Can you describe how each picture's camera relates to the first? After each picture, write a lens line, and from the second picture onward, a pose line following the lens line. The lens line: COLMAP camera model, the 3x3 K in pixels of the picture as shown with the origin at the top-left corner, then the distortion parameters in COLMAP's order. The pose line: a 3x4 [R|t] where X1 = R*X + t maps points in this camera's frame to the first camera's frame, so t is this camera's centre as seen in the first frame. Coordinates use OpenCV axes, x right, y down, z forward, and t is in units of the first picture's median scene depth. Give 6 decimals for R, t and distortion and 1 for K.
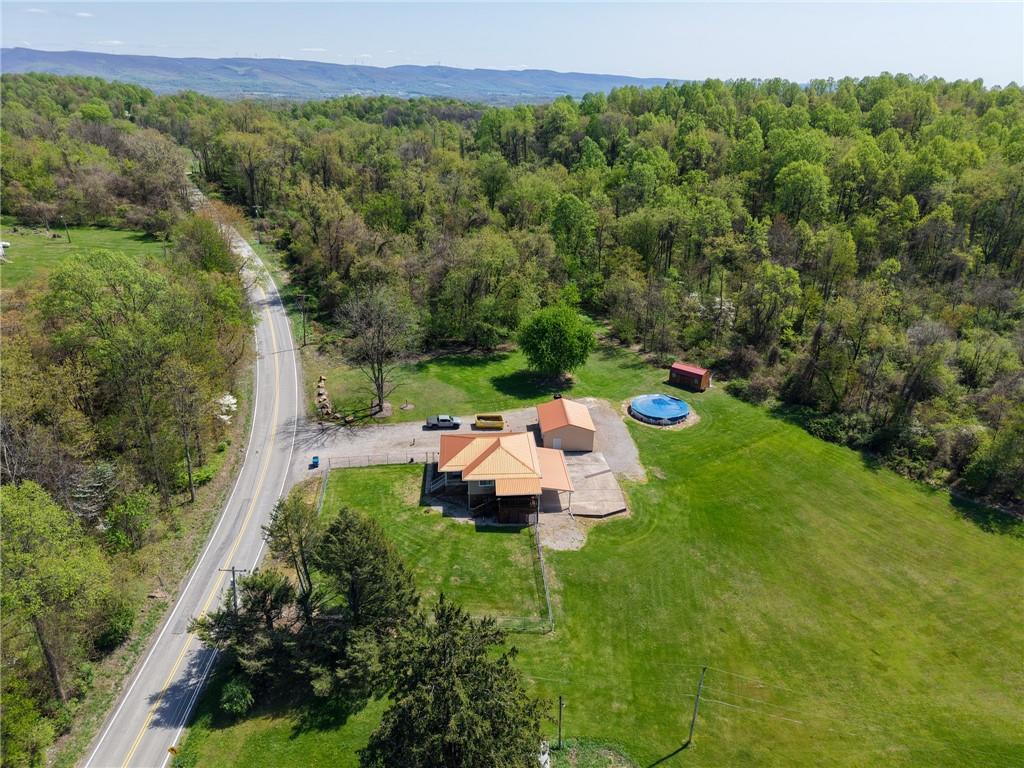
lens RADIAL K [[686.7, 0, 515.7], [0, 686.7, 383.8], [0, 0, 1]] dist [0.024816, -0.027208]
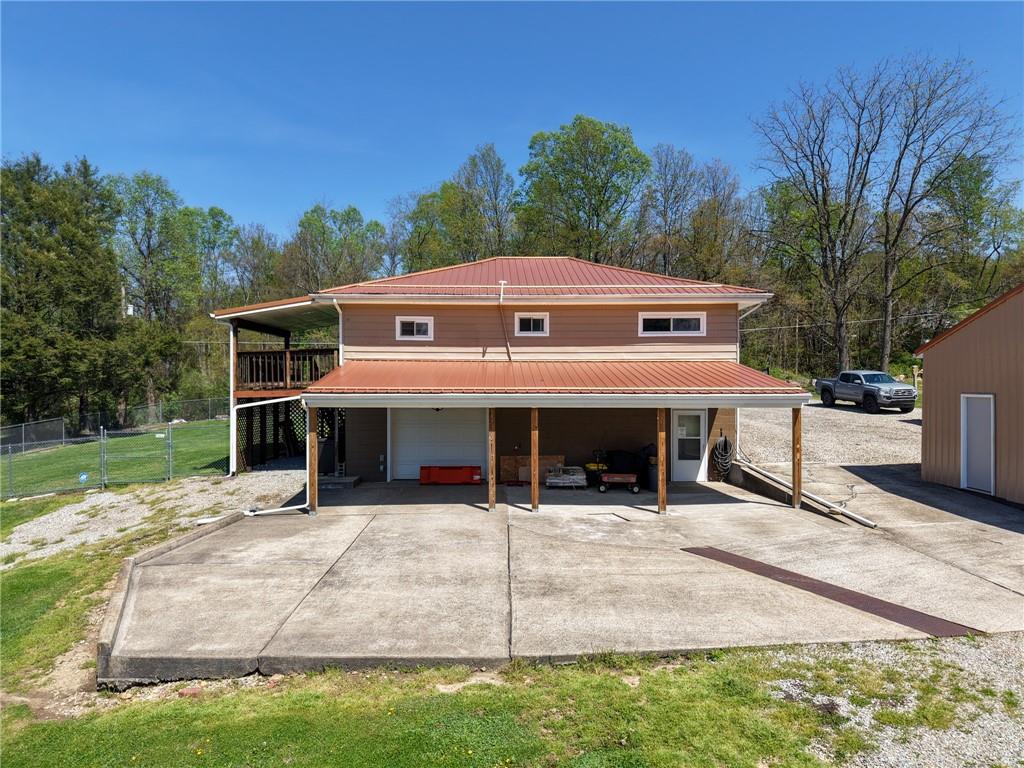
lens RADIAL K [[686.7, 0, 509.3], [0, 686.7, 386.6], [0, 0, 1]] dist [0.024816, -0.027208]
pose [[-0.063532, -0.017569, -0.997825, 0.254459], [-0.398680, 0.917044, 0.009238, 0.138777], [0.914887, 0.398400, -0.065266, 1.095540]]
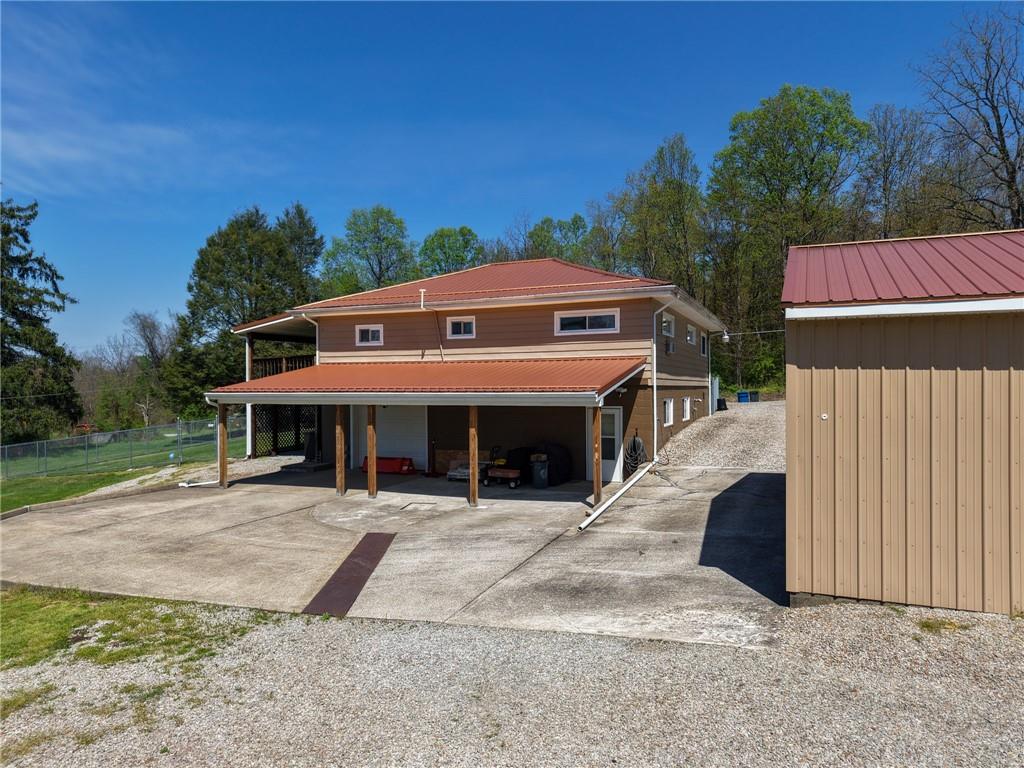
lens RADIAL K [[686.7, 0, 510.0], [0, 686.7, 385.1], [0, 0, 1]] dist [0.024816, -0.027208]
pose [[-0.467900, -0.016708, -0.883623, 0.234499], [-0.355139, 0.919101, 0.170676, 0.089734], [0.809287, 0.393668, -0.435981, 1.208220]]
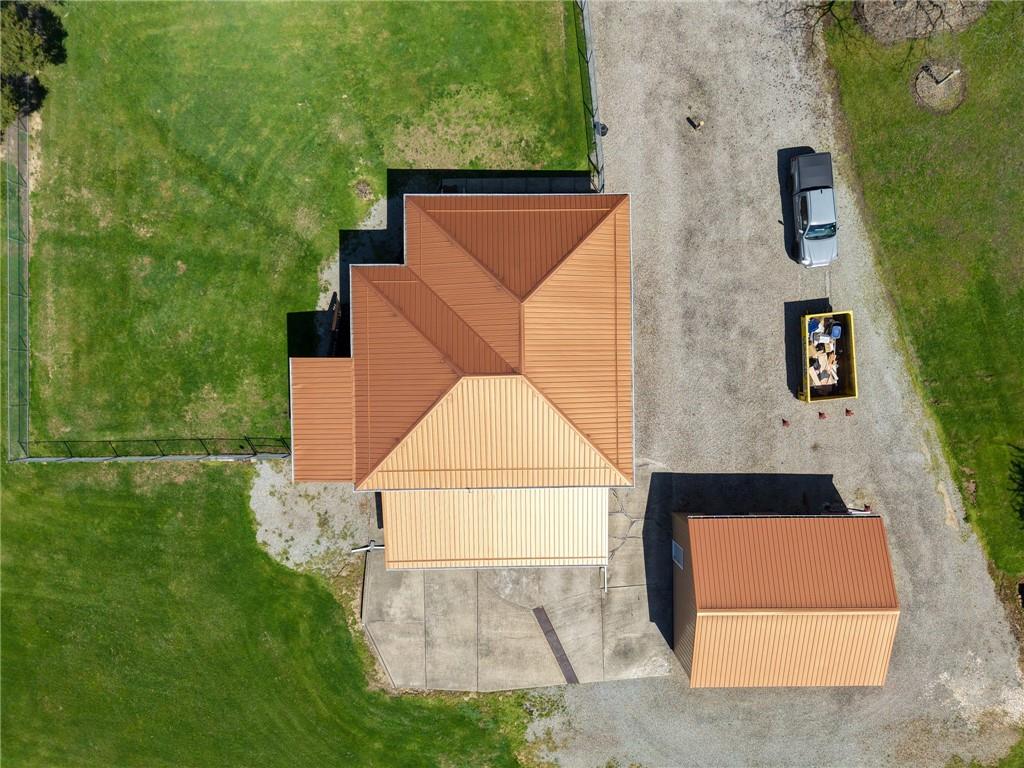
lens RADIAL K [[686.7, 0, 508.2], [0, 686.7, 388.6], [0, 0, 1]] dist [0.024816, -0.027208]
pose [[-0.064345, 0.997928, -0.000233, -0.018895], [-0.408742, -0.026142, 0.912275, -0.220461], [0.910379, 0.058796, 0.409578, 0.935391]]
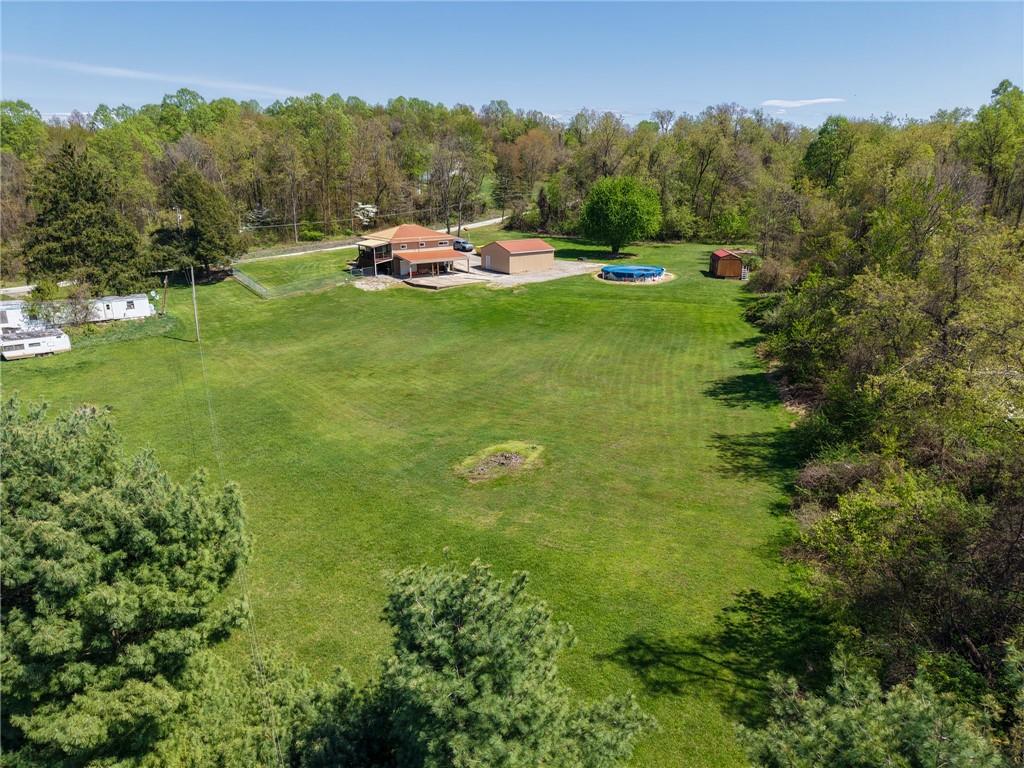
lens RADIAL K [[686.7, 0, 514.4], [0, 686.7, 384.4], [0, 0, 1]] dist [0.024816, -0.027208]
pose [[0.573759, 0.229120, -0.786323, 1.172938], [-0.325495, 0.944788, 0.037789, 0.258326], [0.751567, 0.234262, 0.616659, 0.489362]]
